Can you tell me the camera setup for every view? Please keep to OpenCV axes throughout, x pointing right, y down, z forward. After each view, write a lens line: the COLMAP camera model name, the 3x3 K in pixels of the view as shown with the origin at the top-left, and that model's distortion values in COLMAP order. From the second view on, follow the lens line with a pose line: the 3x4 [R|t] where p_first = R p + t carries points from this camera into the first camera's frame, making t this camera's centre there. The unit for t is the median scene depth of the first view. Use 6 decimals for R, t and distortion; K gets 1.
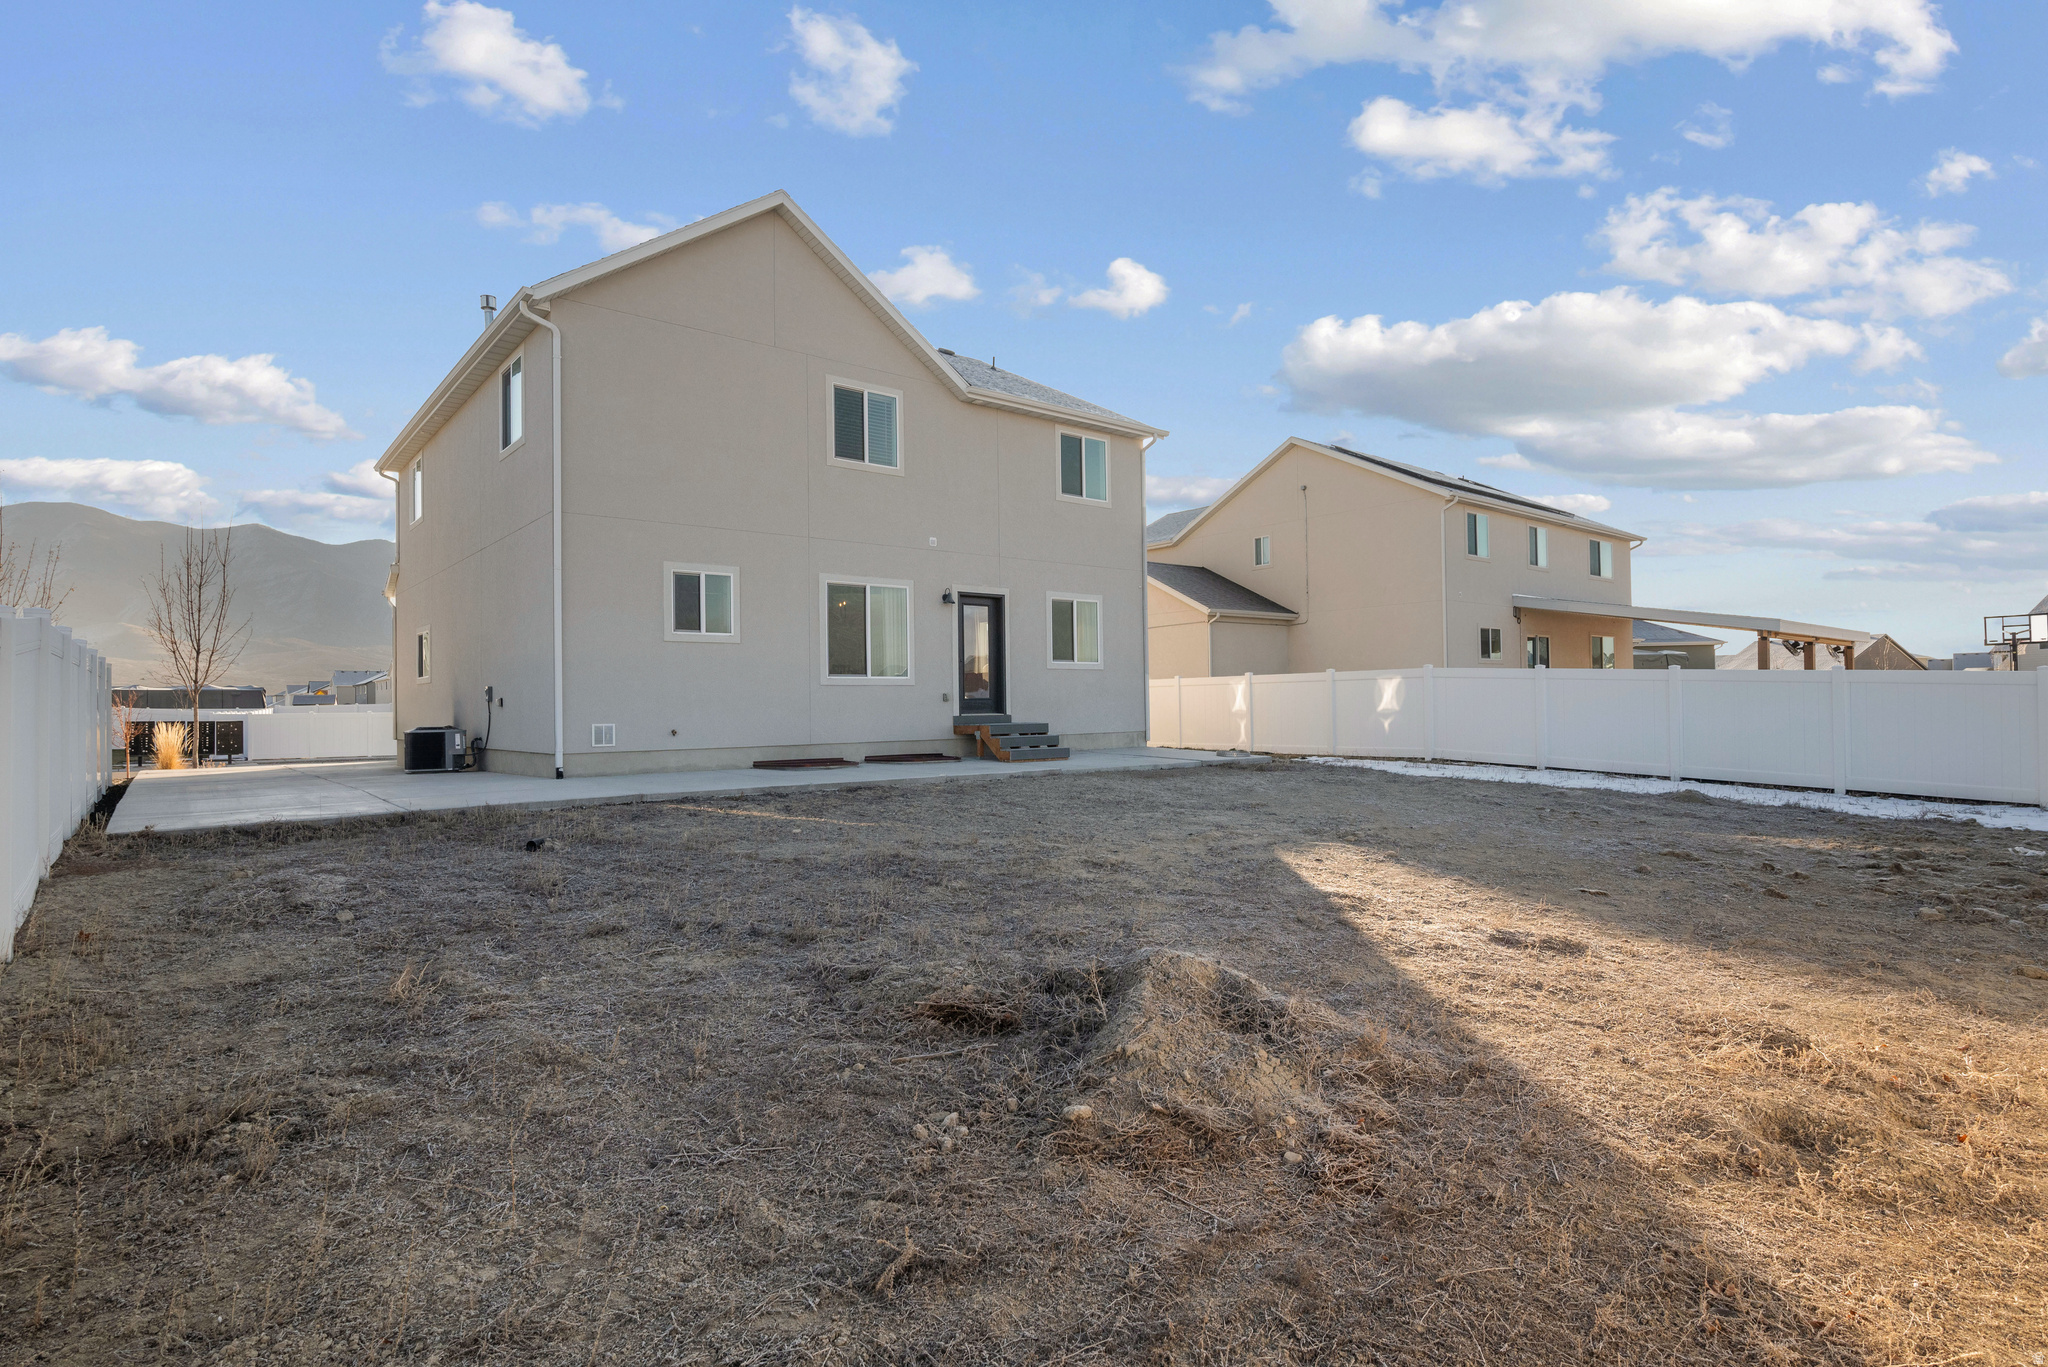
lens RADIAL K [[1048.7, 0, 1032.7], [0, 1048.7, 687.3], [0, 0, 1]] dist [0.001349, 0.000423]
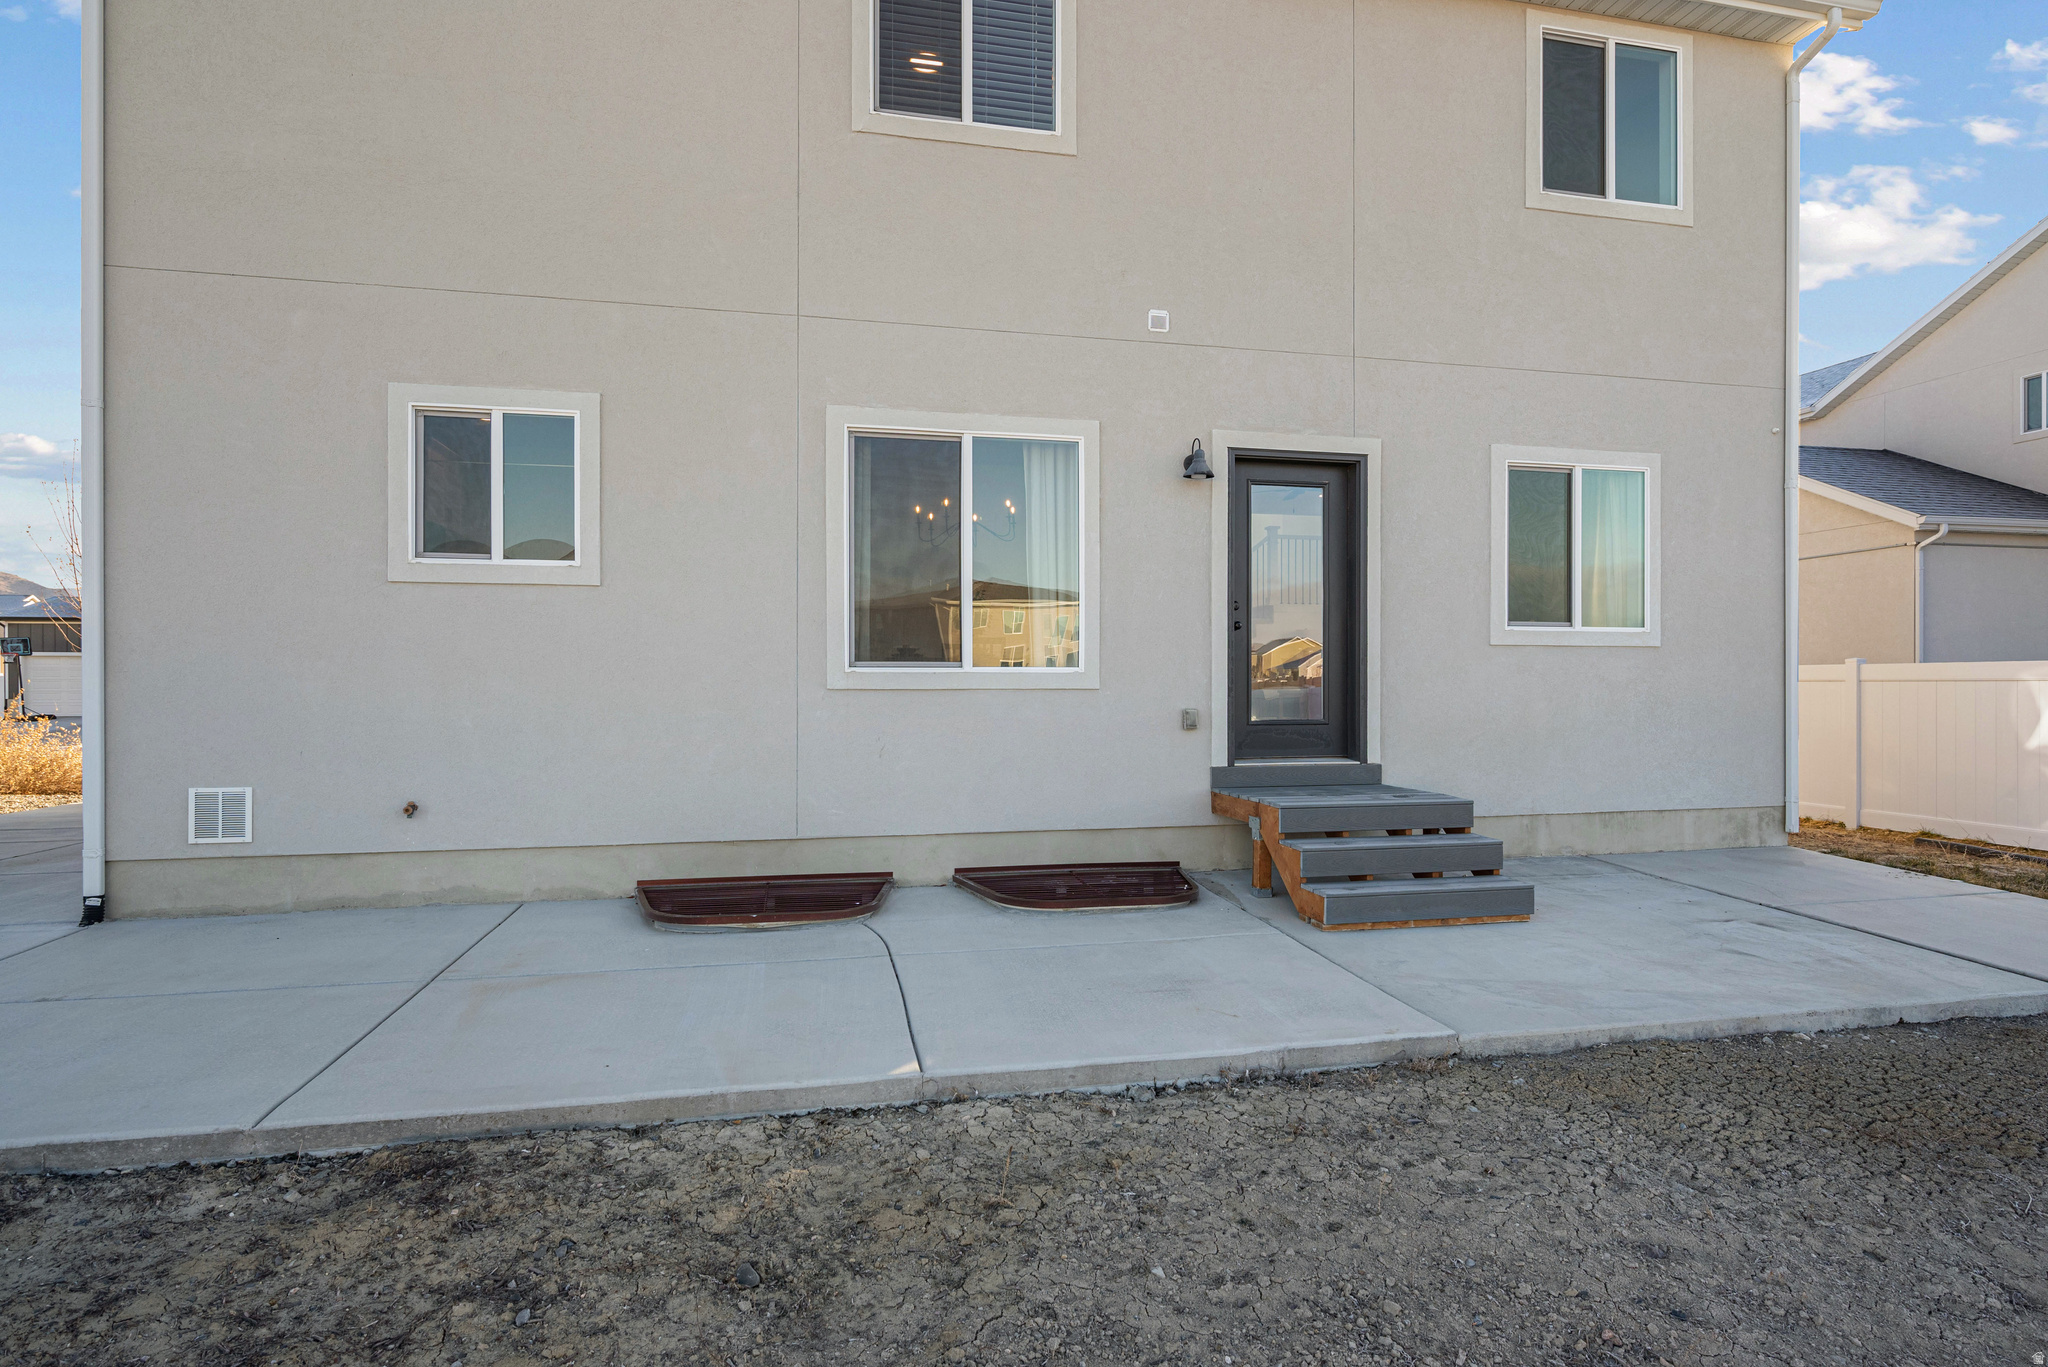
lens RADIAL K [[1048.7, 0, 1032.7], [0, 1048.7, 687.3], [0, 0, 1]] dist [0.001349, 0.000423]
pose [[0.889757, 0.015262, -0.456180, 0.043337], [-0.003939, 0.999660, 0.025762, -0.012212], [0.456419, -0.021125, 0.889514, 0.621493]]
